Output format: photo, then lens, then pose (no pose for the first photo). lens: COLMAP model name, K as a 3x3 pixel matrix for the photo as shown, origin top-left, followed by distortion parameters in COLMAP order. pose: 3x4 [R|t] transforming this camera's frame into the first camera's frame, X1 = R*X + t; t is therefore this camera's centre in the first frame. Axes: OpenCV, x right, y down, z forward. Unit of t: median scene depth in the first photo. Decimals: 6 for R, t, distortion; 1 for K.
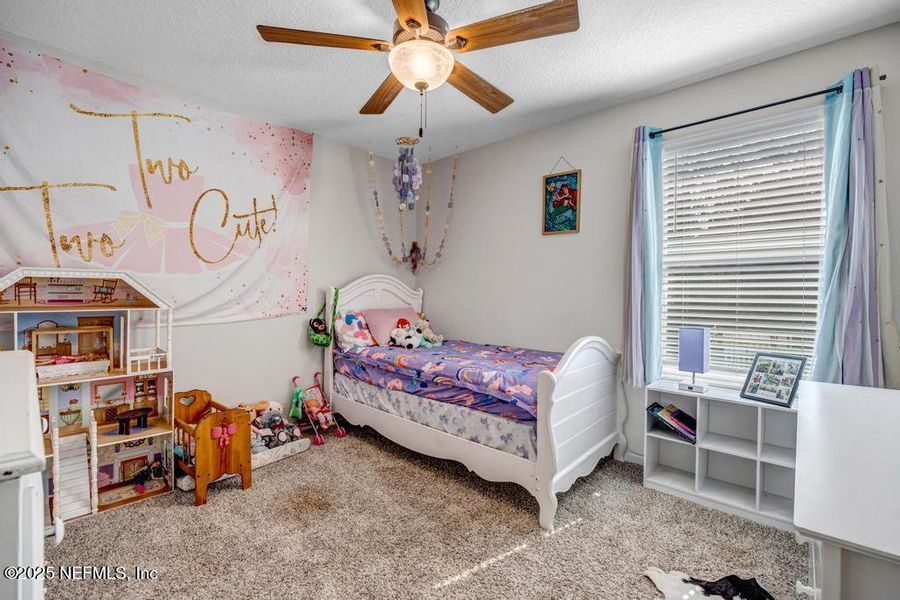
lens RADIAL K [[384.6, 0, 452.6], [0, 384.6, 293.2], [0, 0, 1]] dist [0.003604, -0.000516]
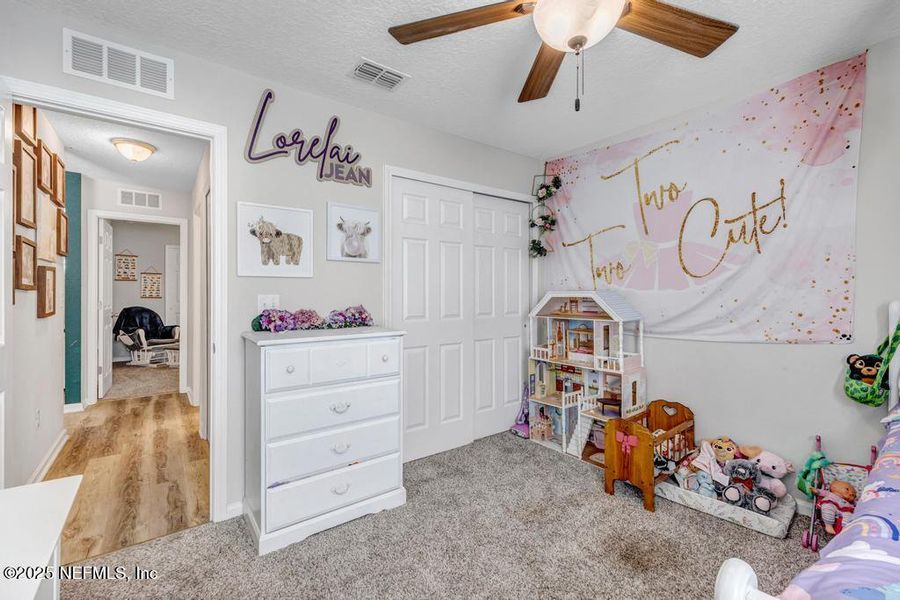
lens RADIAL K [[384.6, 0, 445.4], [0, 384.6, 298.6], [0, 0, 1]] dist [0.003604, -0.000516]
pose [[-0.176159, -0.002844, -0.984358, 0.441017], [-0.007443, 0.999971, -0.001557, -0.019836], [0.984334, 0.007052, -0.176175, 0.563761]]
